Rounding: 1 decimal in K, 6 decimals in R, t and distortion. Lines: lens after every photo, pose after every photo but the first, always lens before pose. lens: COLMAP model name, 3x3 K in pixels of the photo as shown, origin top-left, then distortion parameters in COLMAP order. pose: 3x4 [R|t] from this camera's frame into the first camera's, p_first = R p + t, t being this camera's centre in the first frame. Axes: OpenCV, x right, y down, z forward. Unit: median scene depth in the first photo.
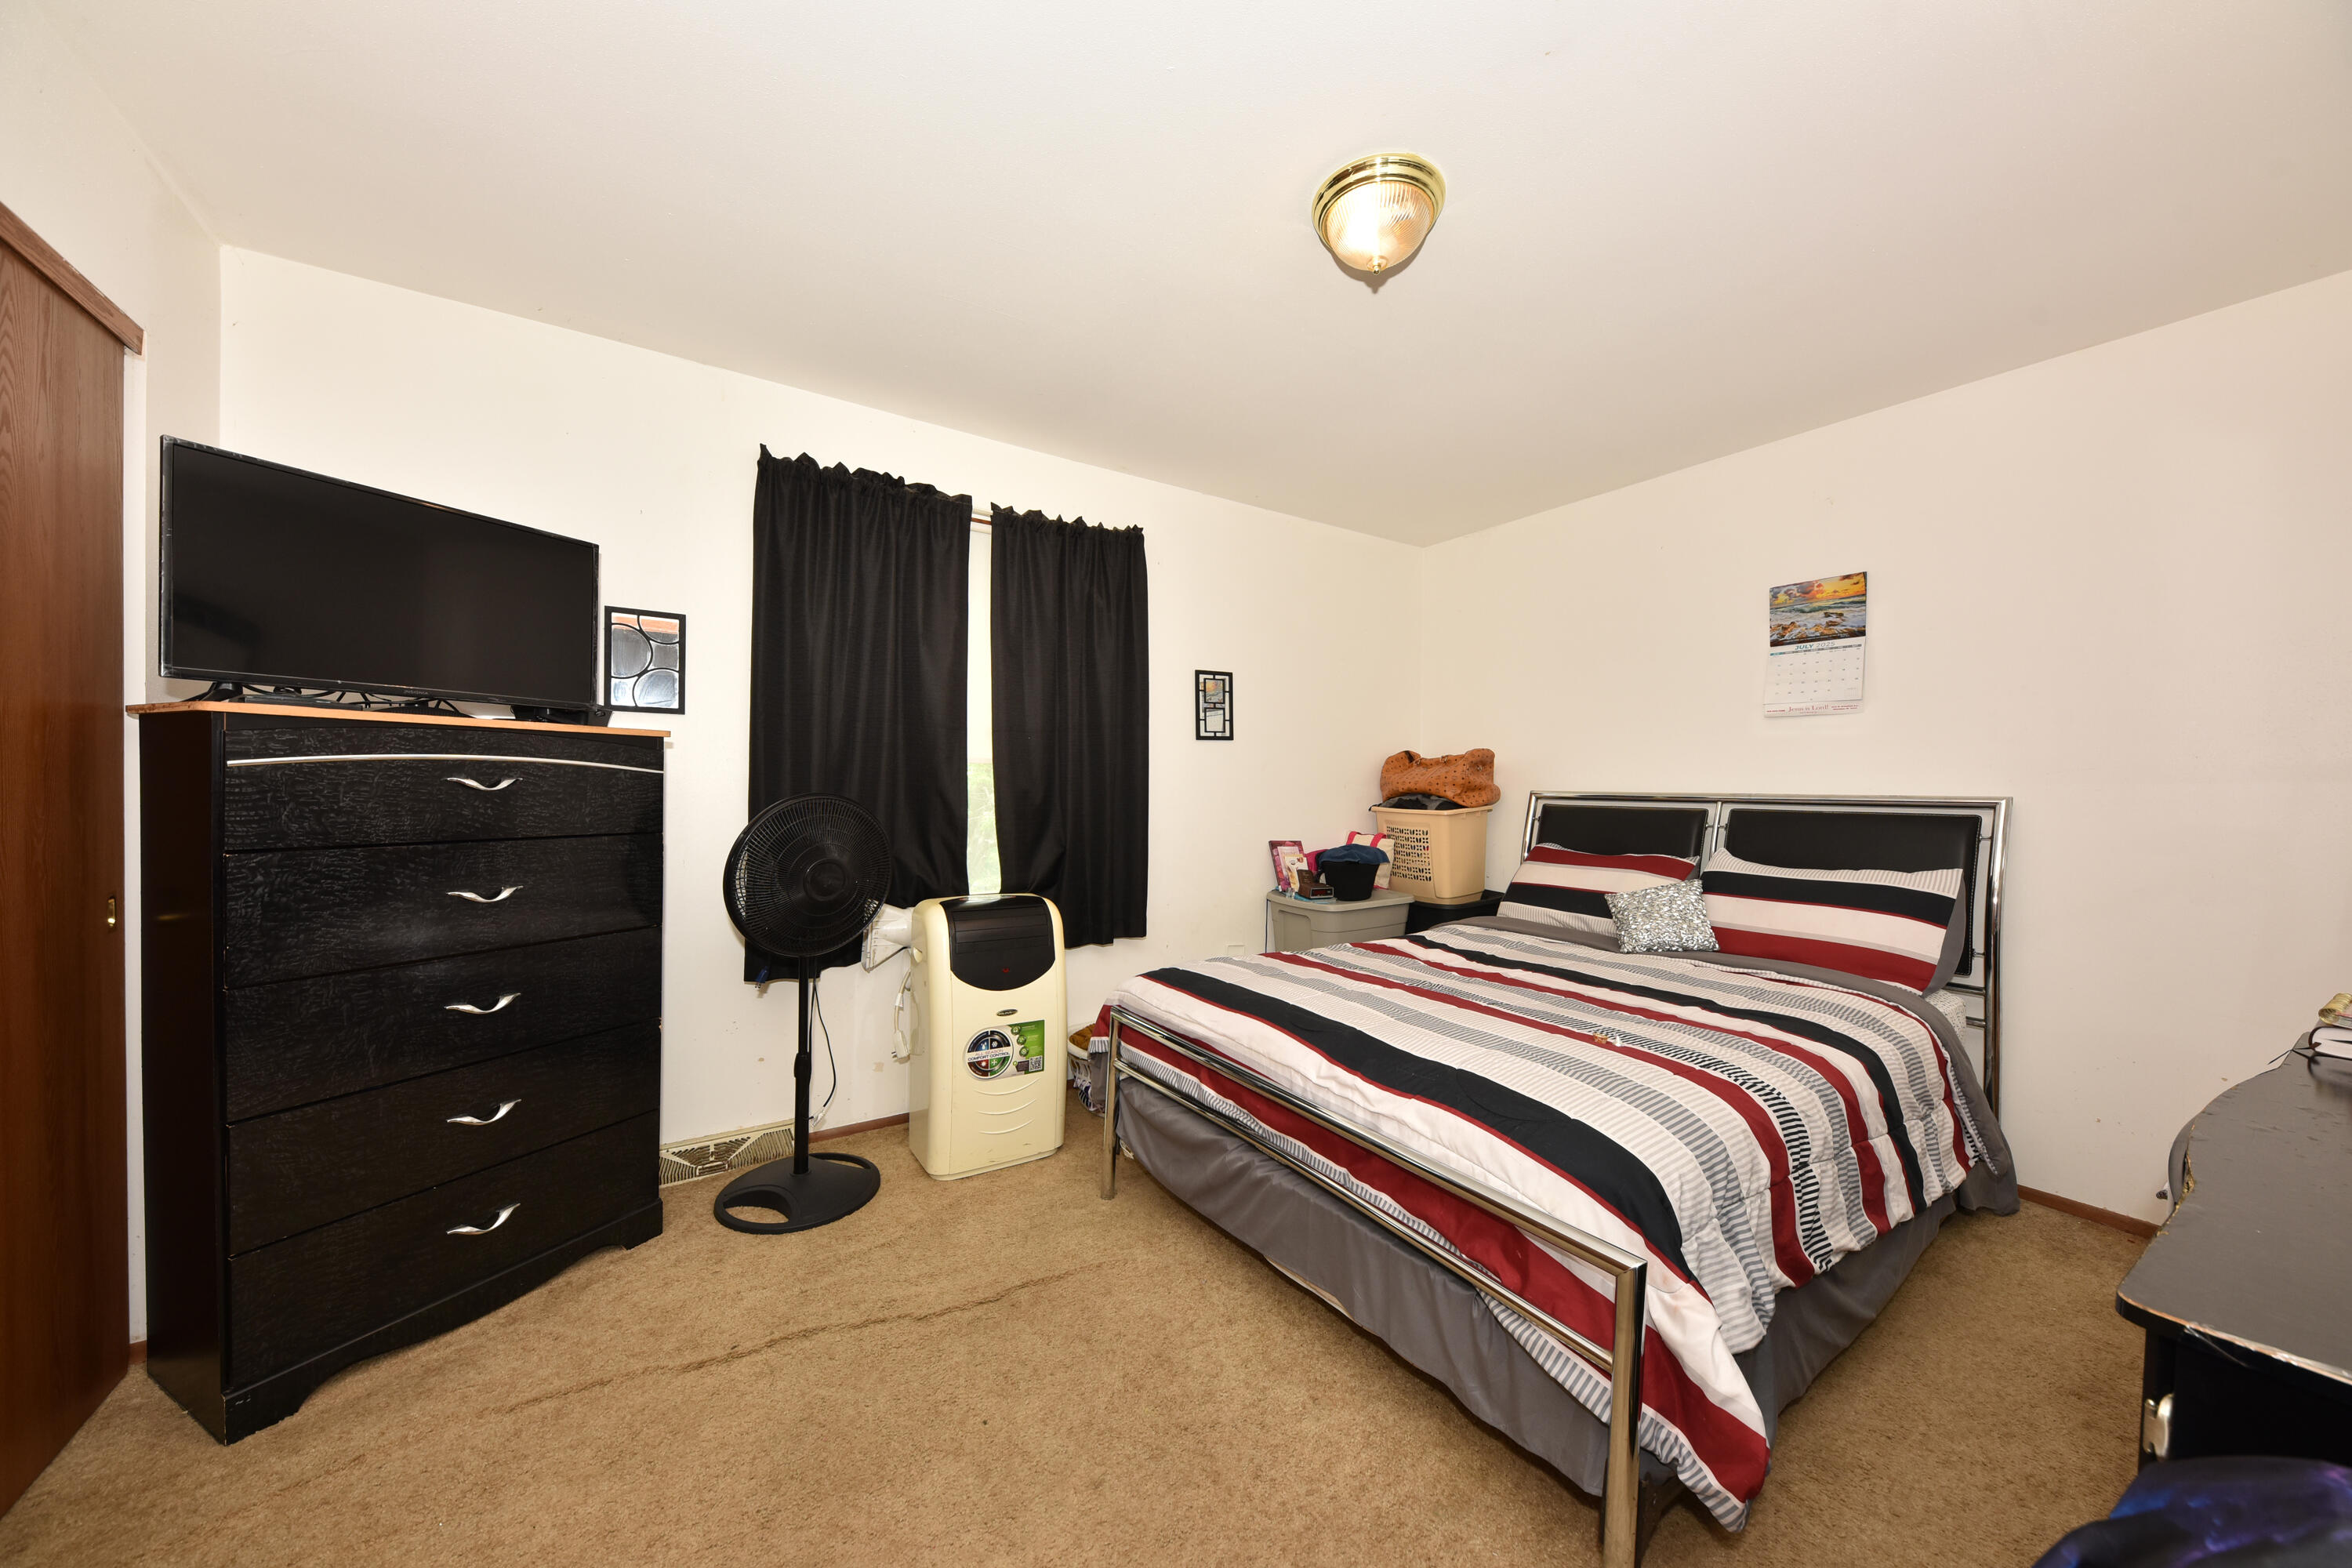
lens RADIAL K [[798.3, 0, 1187.0], [0, 798.3, 787.8], [0, 0, 1]] dist [0.000947, -0.000815]
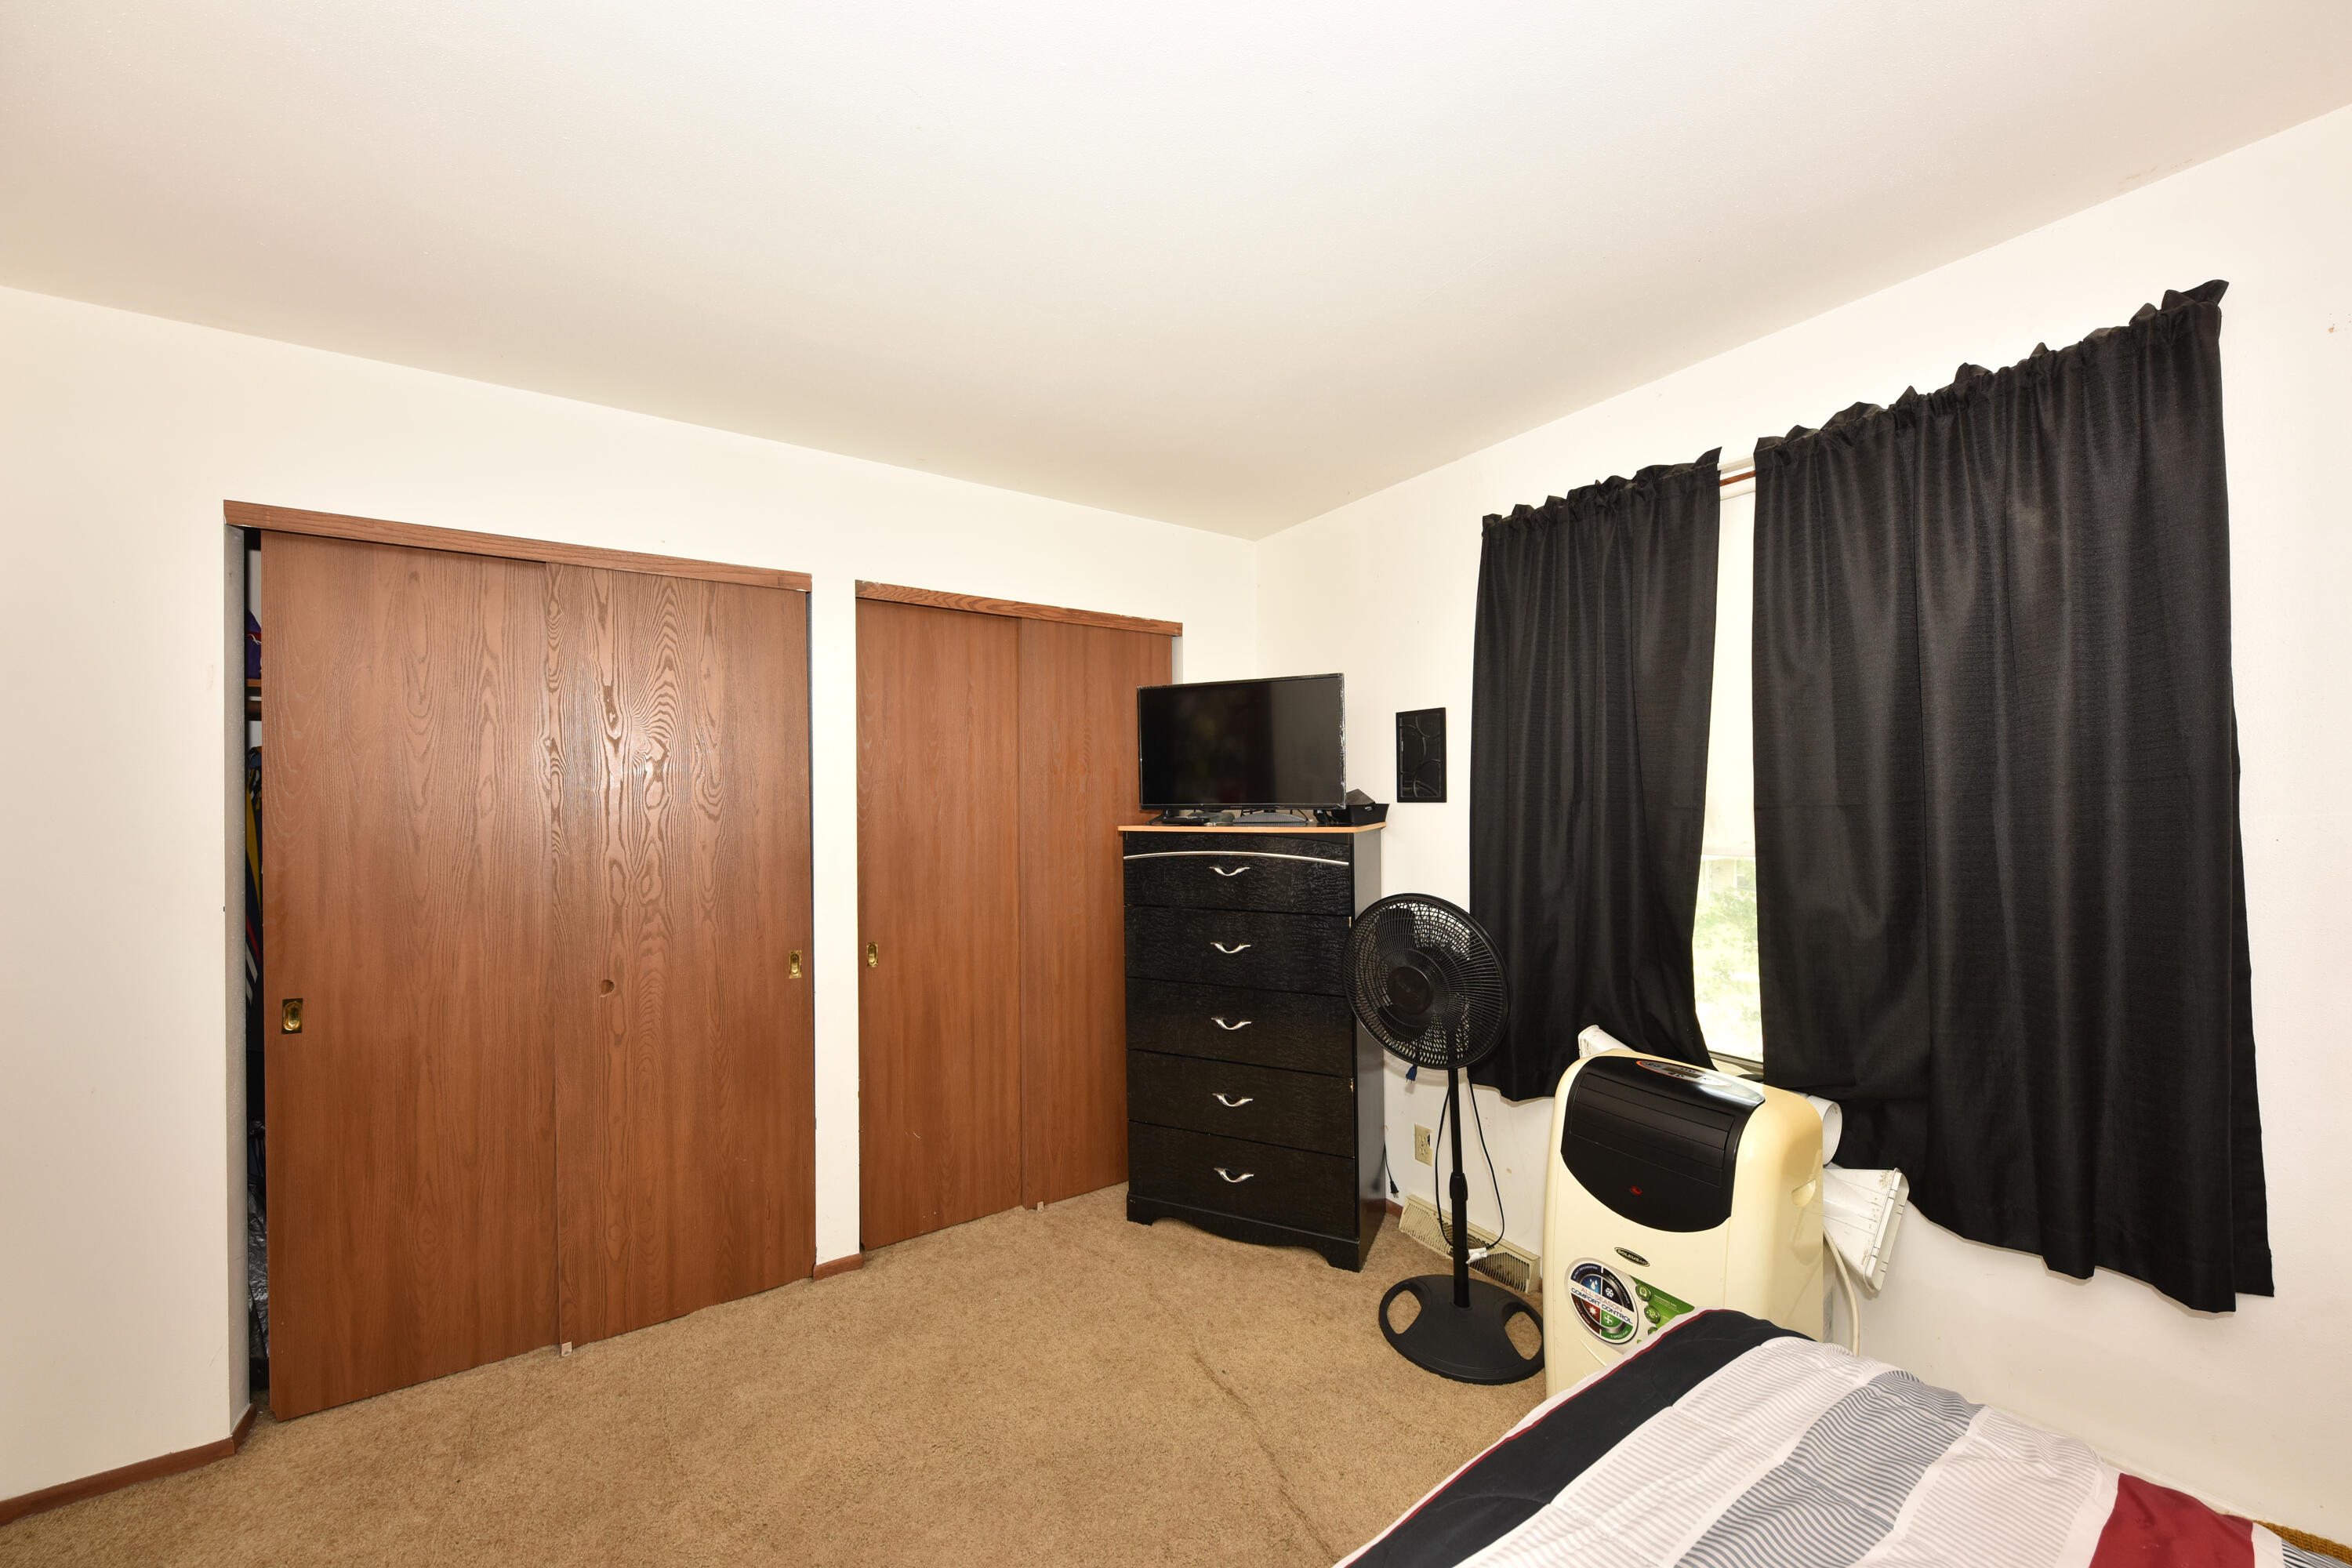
lens RADIAL K [[844.9, 0, 1186.3], [0, 844.9, 791.5], [0, 0, 1]] dist [0.006659, -0.004872]
pose [[0.011572, -0.016210, -0.999802, 0.467574], [0.006186, 0.999851, -0.016139, -0.088292], [0.999914, -0.005998, 0.011671, 0.636212]]
